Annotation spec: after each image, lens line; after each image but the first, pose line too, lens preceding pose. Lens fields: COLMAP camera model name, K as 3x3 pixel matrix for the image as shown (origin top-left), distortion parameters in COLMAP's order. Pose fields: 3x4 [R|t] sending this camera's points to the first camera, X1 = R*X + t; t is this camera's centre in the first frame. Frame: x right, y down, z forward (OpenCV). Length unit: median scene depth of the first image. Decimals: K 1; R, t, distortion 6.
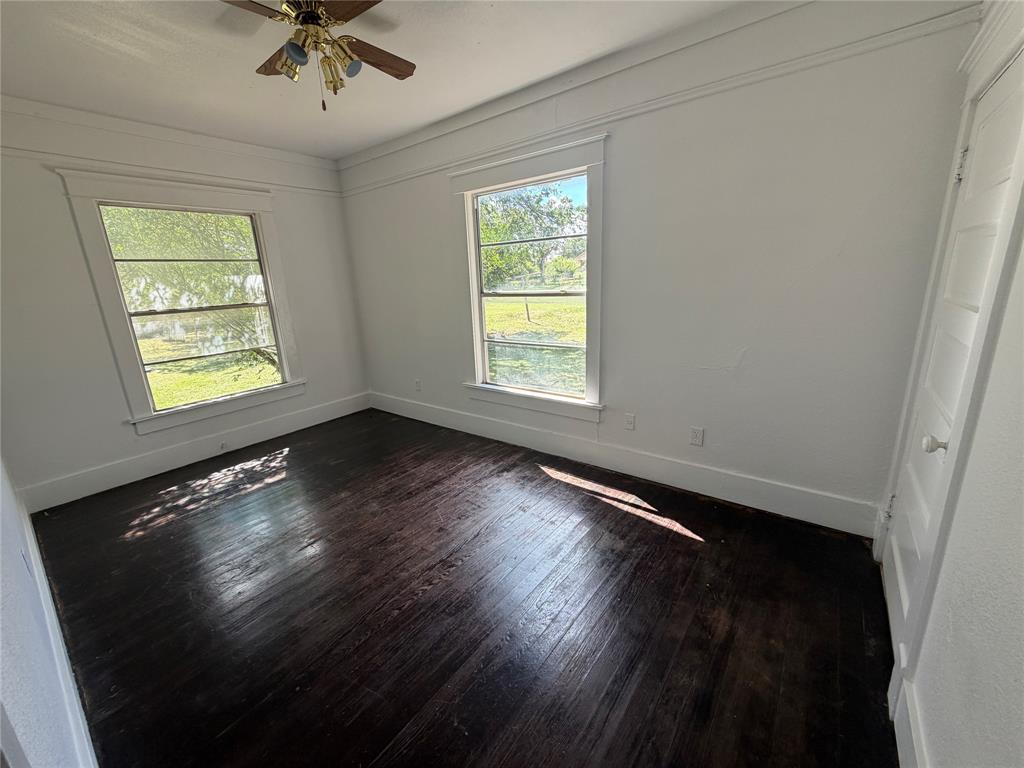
lens RADIAL K [[409.8, 0, 511.4], [0, 409.8, 384.3], [0, 0, 1]] dist [-0.002652, 0.000036]
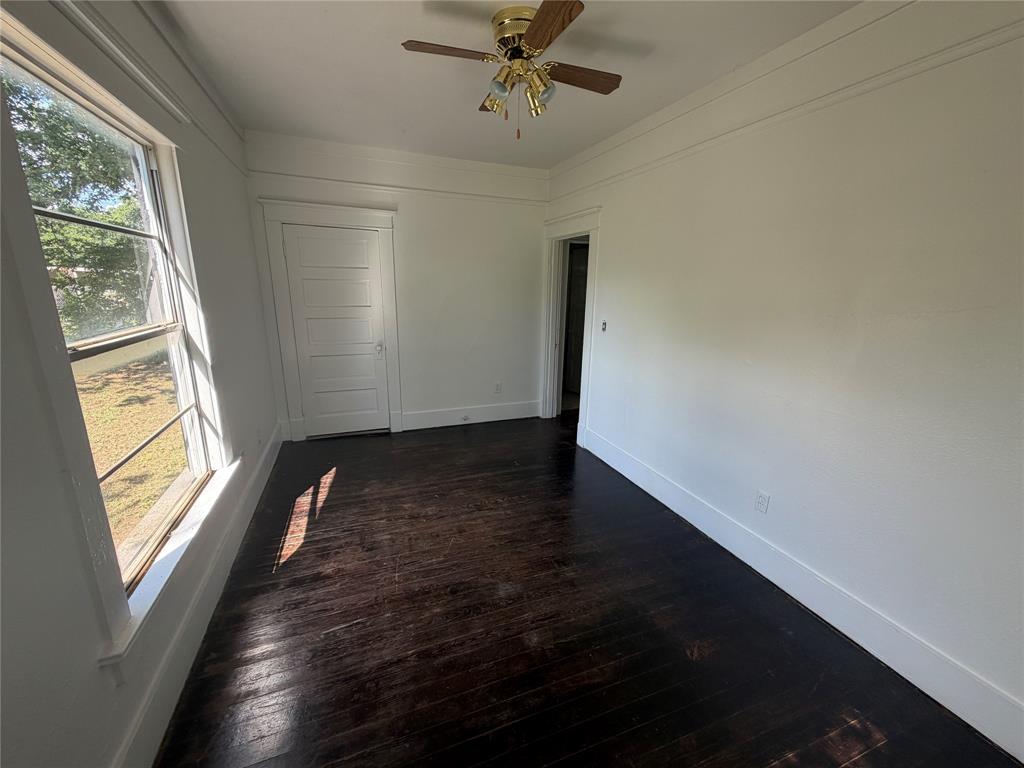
lens RADIAL K [[409.8, 0, 512.5], [0, 409.8, 382.6], [0, 0, 1]] dist [-0.002652, 0.000036]
pose [[-0.855805, -0.092367, 0.508986, -0.711347], [0.154205, 0.893644, 0.421451, -0.372932], [-0.493780, 0.439167, -0.750542, 1.408384]]
